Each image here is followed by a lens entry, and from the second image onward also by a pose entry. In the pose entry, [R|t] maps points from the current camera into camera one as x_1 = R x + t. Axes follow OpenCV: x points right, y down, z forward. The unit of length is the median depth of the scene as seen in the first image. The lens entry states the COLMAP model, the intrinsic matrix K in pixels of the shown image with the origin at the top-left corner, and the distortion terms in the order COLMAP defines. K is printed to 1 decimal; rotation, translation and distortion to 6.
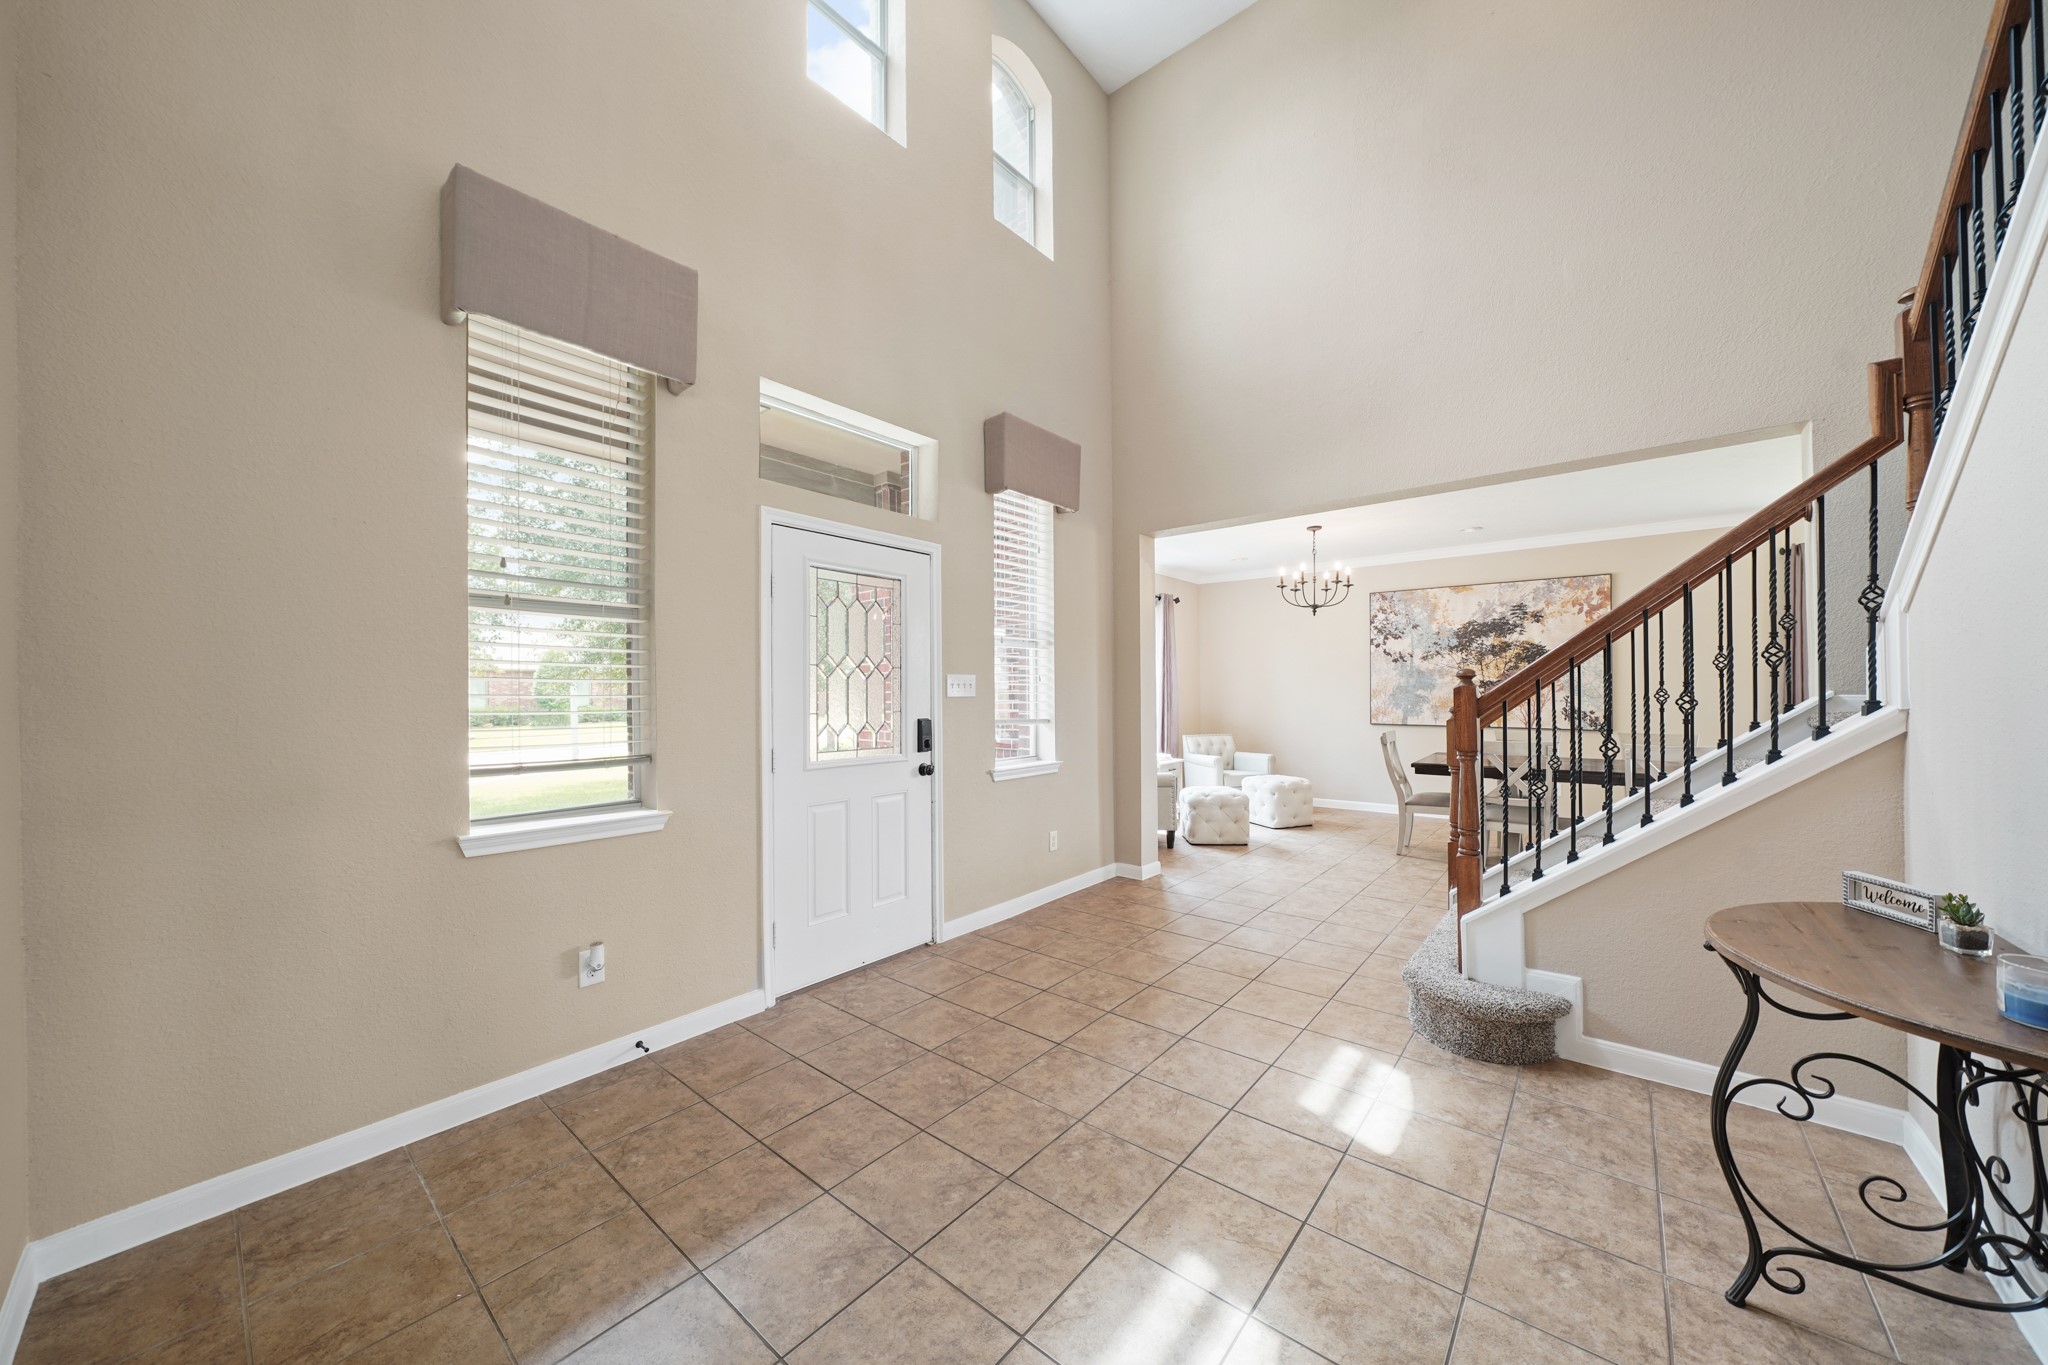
lens RADIAL K [[703.6, 0, 1032.2], [0, 703.6, 689.1], [0, 0, 1]] dist [-0.001115, -0.000325]
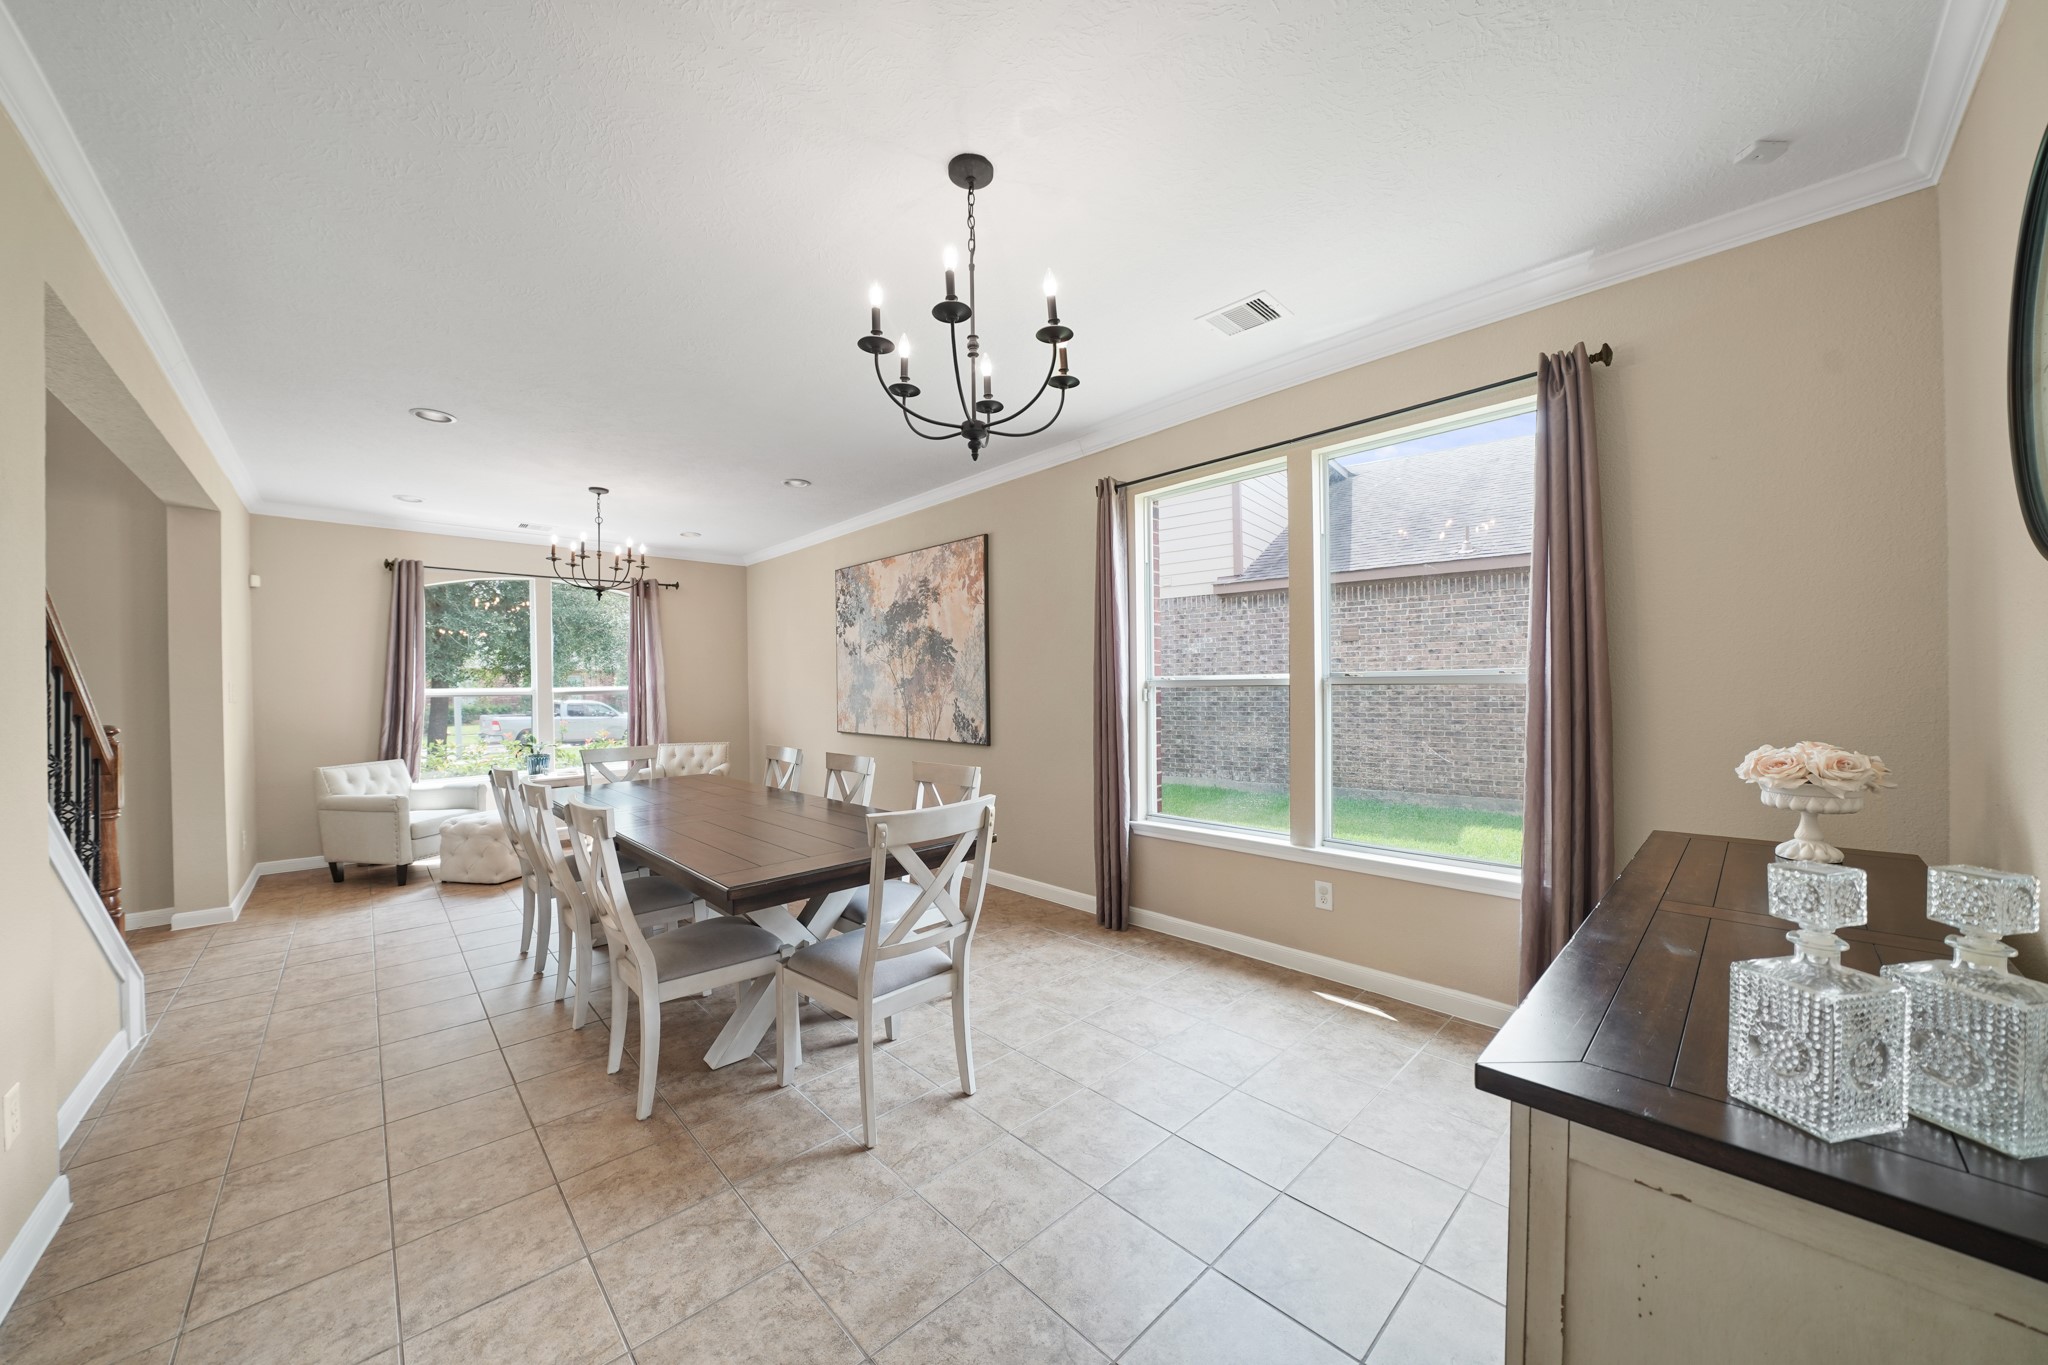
lens RADIAL K [[703.6, 0, 1003.8], [0, 703.6, 698.1], [0, 0, 1]] dist [-0.001115, -0.000325]
pose [[0.990649, -0.004209, -0.136371, 0.857232], [0.007096, 0.999761, 0.020688, -0.005122], [0.136251, -0.021463, 0.990442, 0.237288]]
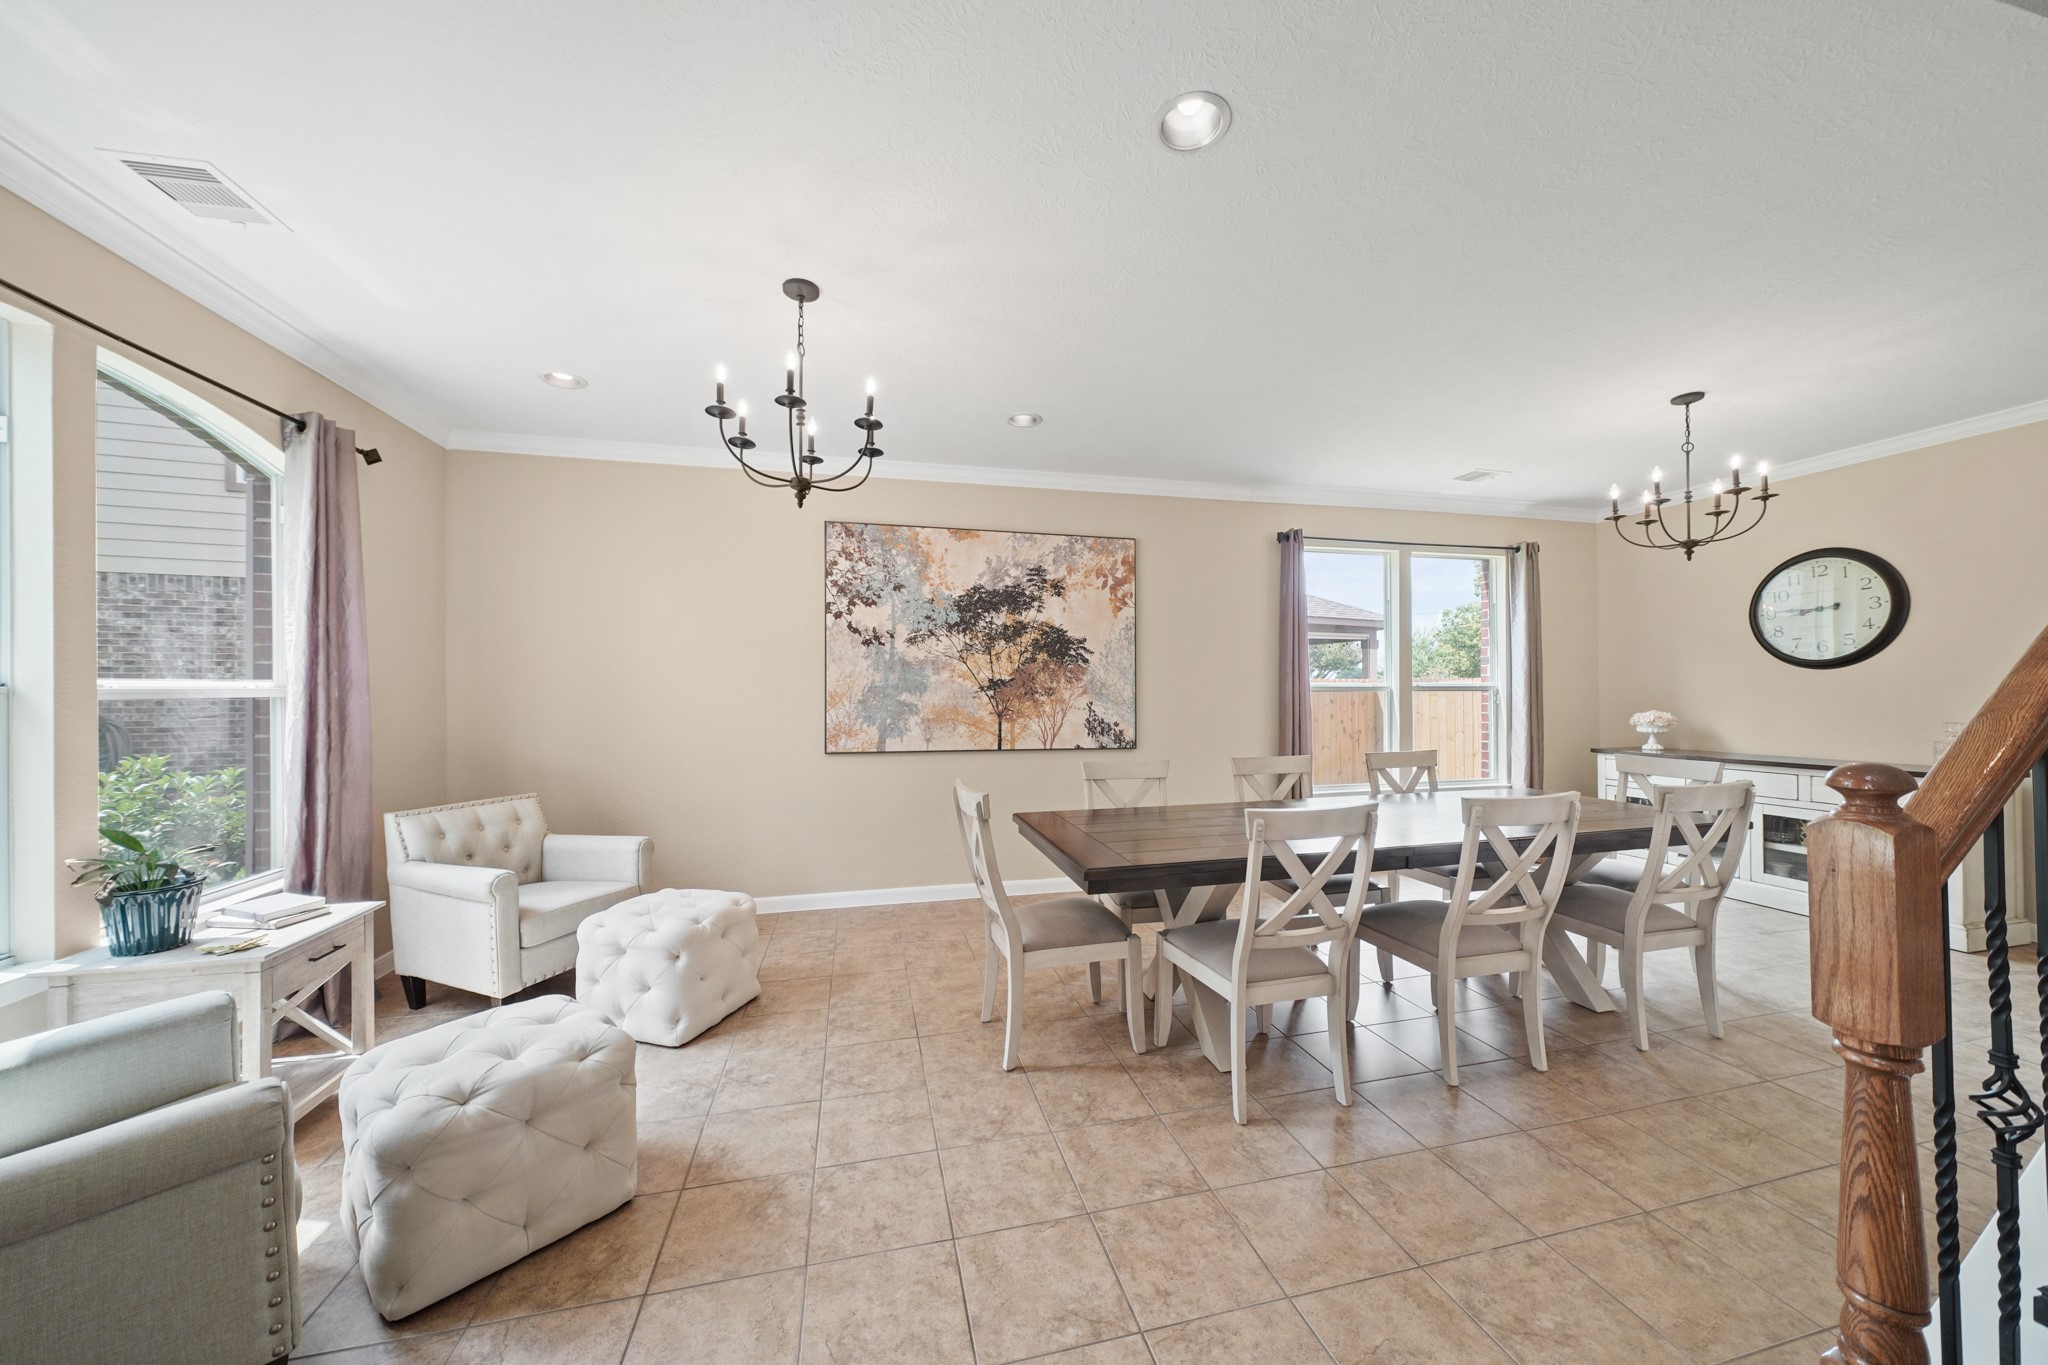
lens RADIAL K [[703.6, 0, 1027.9], [0, 703.6, 685.9], [0, 0, 1]] dist [-0.001115, -0.000325]
pose [[0.604115, 0.011183, 0.796818, 0.141180], [-0.001774, 0.999918, -0.012689, 0.002646], [-0.796895, 0.006252, 0.604086, 0.578478]]
